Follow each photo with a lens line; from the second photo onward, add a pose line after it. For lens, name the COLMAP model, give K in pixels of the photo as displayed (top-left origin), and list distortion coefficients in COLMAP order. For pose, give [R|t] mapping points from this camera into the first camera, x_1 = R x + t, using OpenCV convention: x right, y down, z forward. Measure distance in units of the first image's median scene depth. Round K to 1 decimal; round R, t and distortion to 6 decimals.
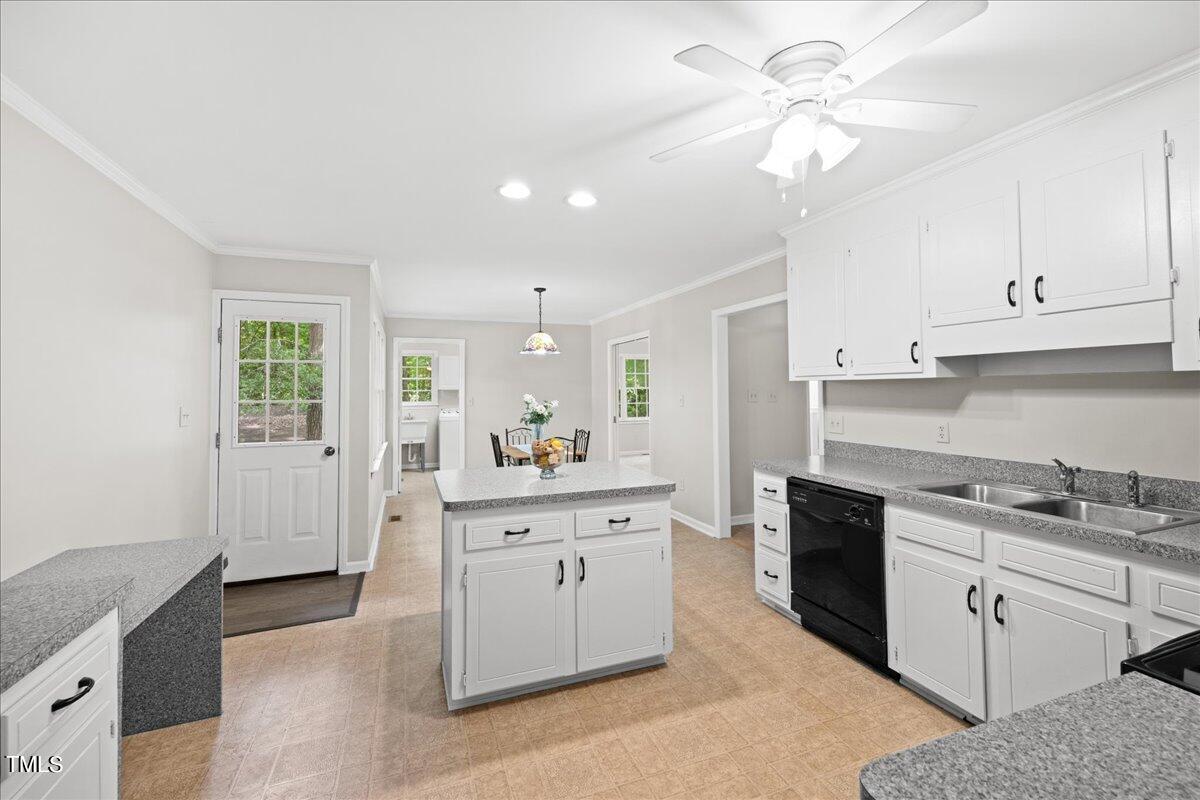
lens RADIAL K [[492.2, 0, 606.5], [0, 492.2, 398.3], [0, 0, 1]] dist [0.000396, -0.000013]
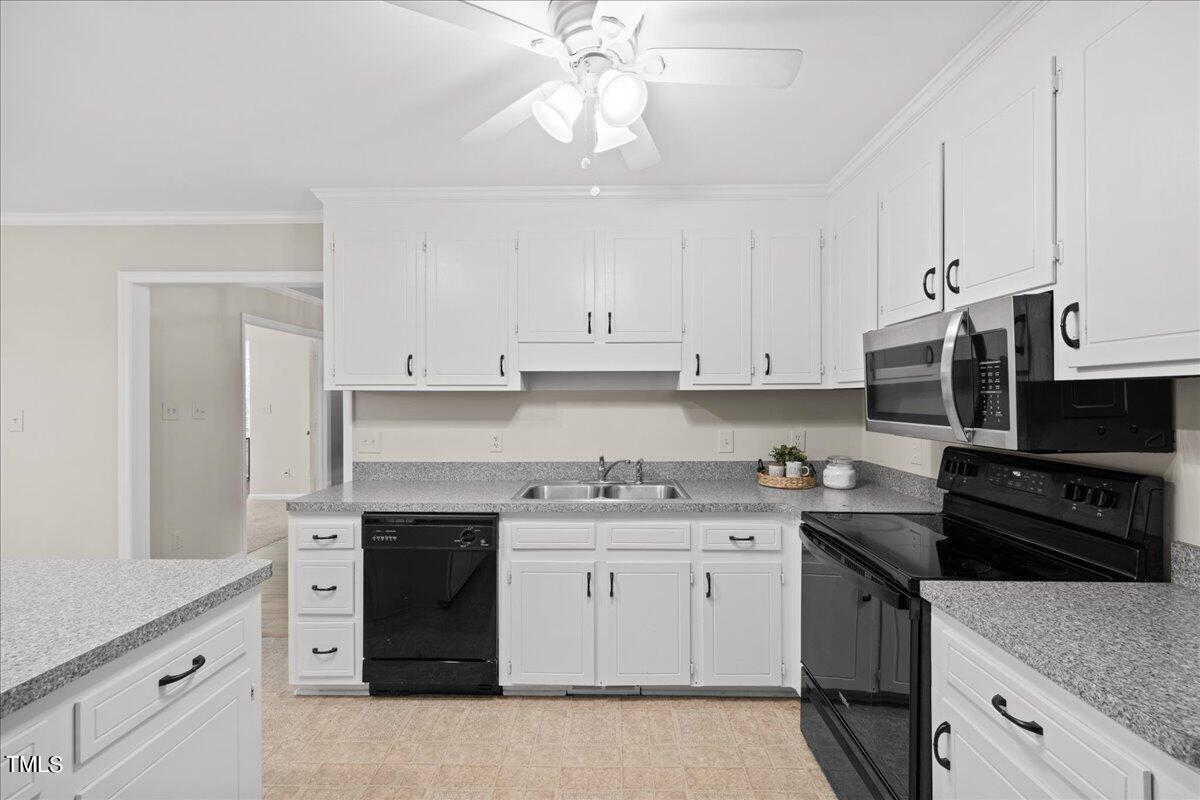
lens RADIAL K [[497.8, 0, 599.2], [0, 497.8, 413.2], [0, 0, 1]] dist [0.003173, 0.000035]
pose [[0.393507, -0.014361, 0.919210, -0.248013], [0.013084, 0.999864, 0.010019, -0.001813], [-0.919229, 0.008085, 0.393641, 0.420128]]
